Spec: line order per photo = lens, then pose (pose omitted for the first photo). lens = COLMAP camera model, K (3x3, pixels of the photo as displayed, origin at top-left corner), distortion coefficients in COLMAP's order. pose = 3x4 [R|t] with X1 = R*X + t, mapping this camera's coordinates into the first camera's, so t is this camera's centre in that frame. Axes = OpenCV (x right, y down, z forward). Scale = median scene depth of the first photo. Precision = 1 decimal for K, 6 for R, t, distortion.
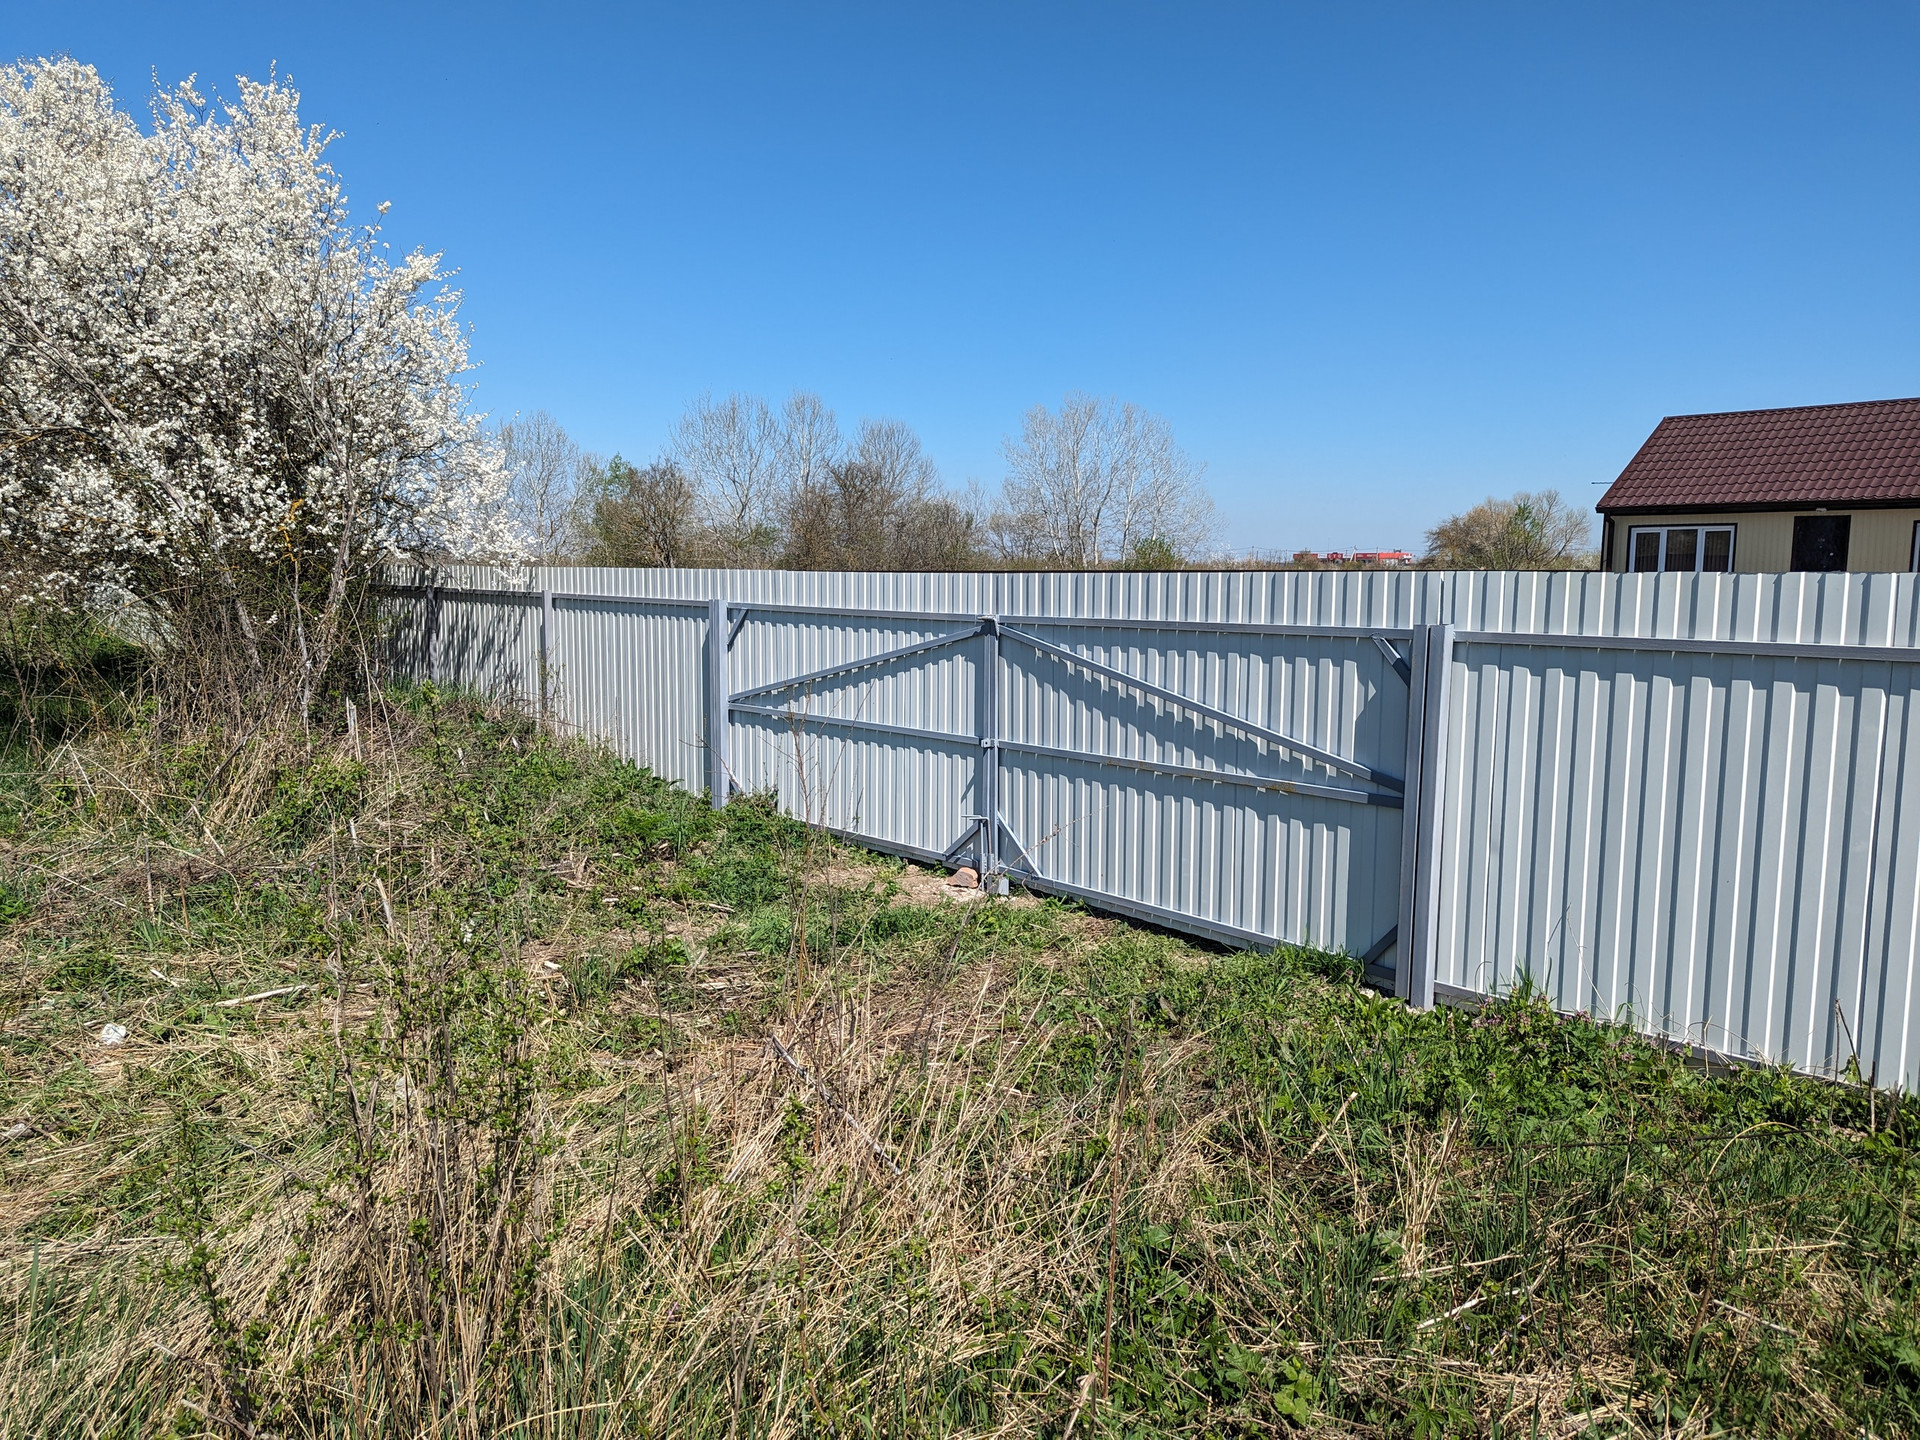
lens RADIAL K [[1345.0, 0, 963.5], [0, 1345.0, 727.4], [0, 0, 1]] dist [0.069667, -0.055505]
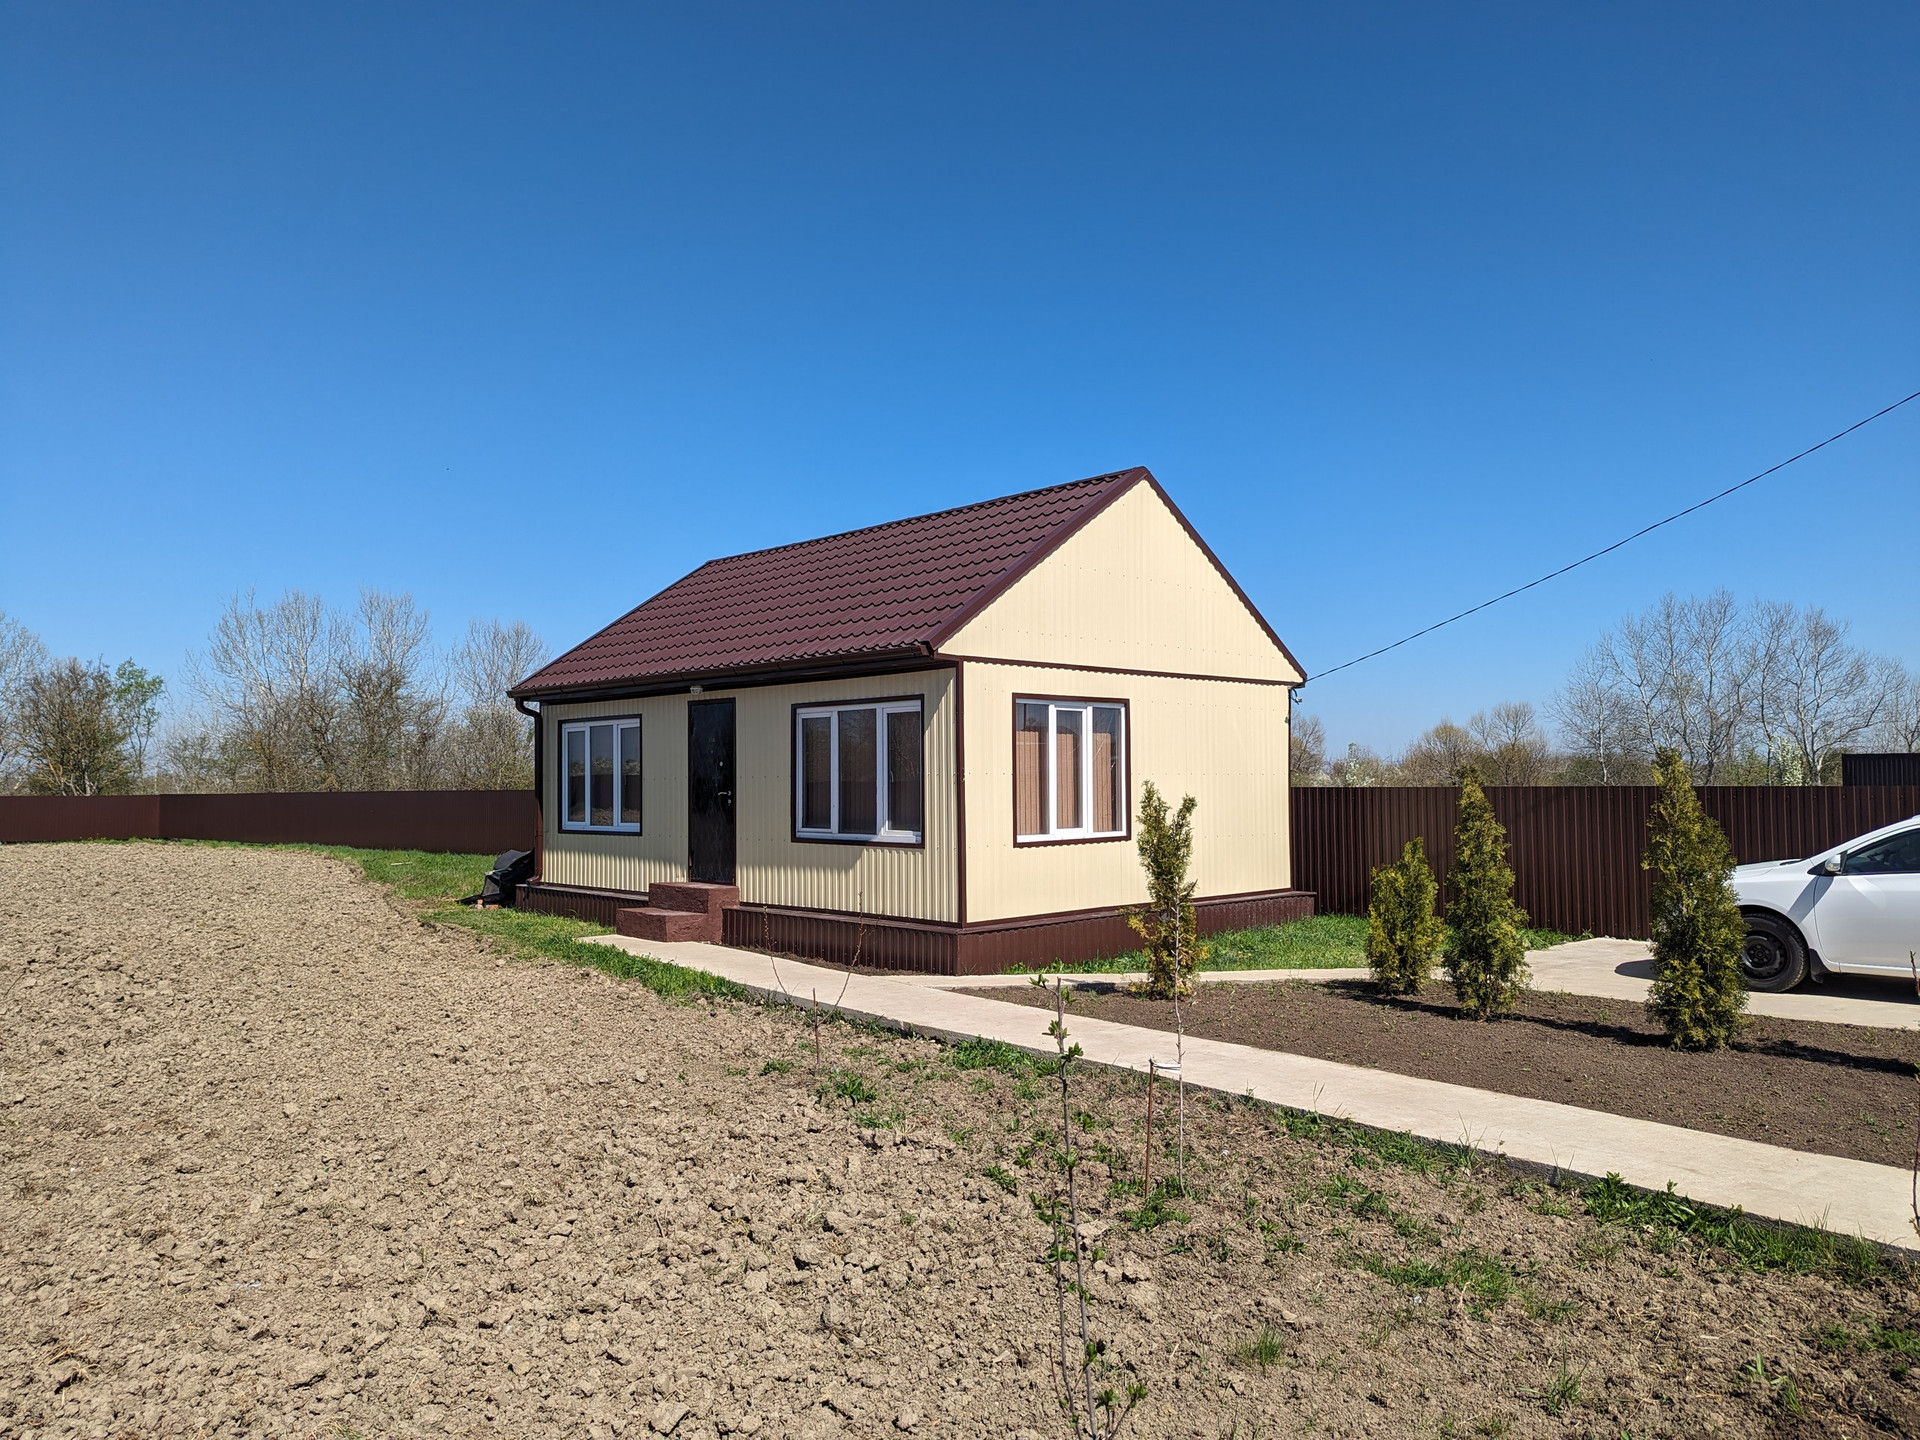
lens RADIAL K [[1345.0, 0, 971.9], [0, 1345.0, 732.4], [0, 0, 1]] dist [0.069667, -0.055505]
pose [[0.998837, -0.012237, 0.046642, 0.664046], [0.019311, 0.987824, -0.154375, -0.045261], [-0.044185, 0.155096, 0.986911, 0.395544]]
